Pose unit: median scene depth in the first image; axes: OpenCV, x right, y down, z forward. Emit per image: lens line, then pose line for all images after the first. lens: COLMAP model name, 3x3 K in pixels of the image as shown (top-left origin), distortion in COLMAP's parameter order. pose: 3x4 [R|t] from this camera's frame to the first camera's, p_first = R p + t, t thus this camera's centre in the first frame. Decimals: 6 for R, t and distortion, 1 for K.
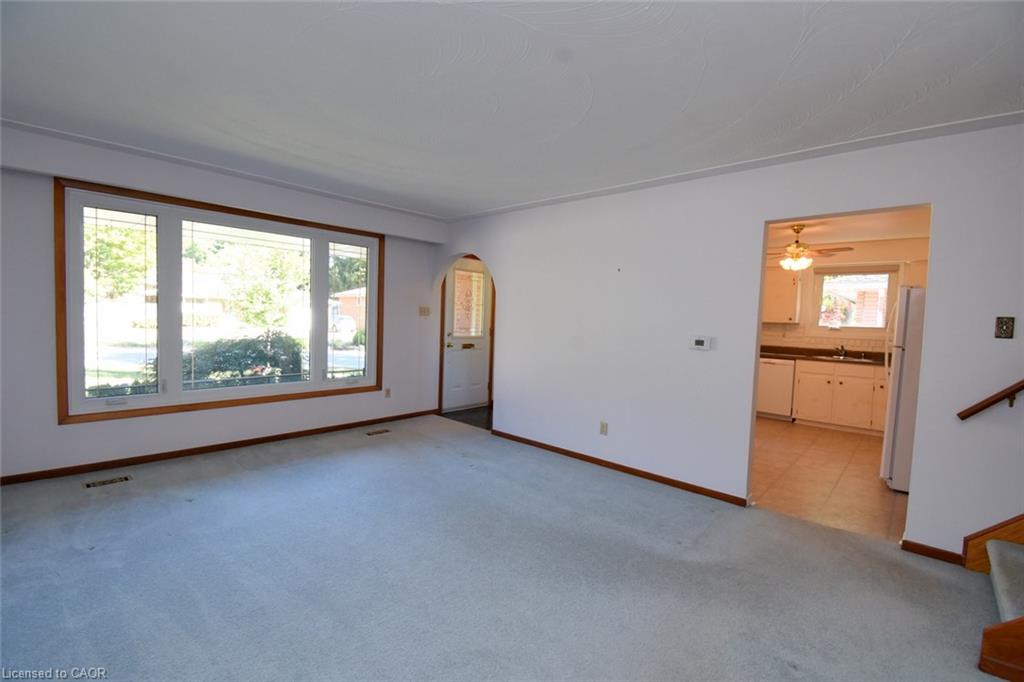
lens RADIAL K [[457.0, 0, 512.0], [0, 457.0, 341.0], [0, 0, 1]] dist [-0.000488, -0.000006]
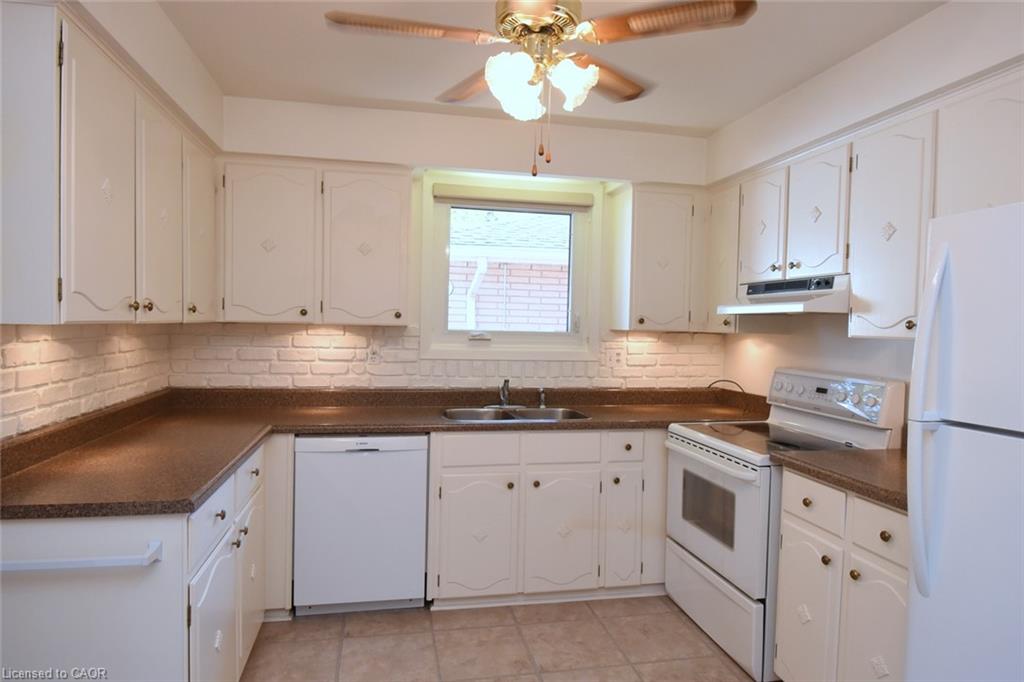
lens RADIAL K [[604.5, 0, 512.0], [0, 604.5, 341.0], [0, 0, 1]] dist [0.001154, 0.000114]
pose [[0.586487, -0.039006, 0.809019, 0.290448], [0.038468, 0.999054, 0.020281, -0.034552], [-0.809044, 0.019226, 0.587433, 0.677657]]
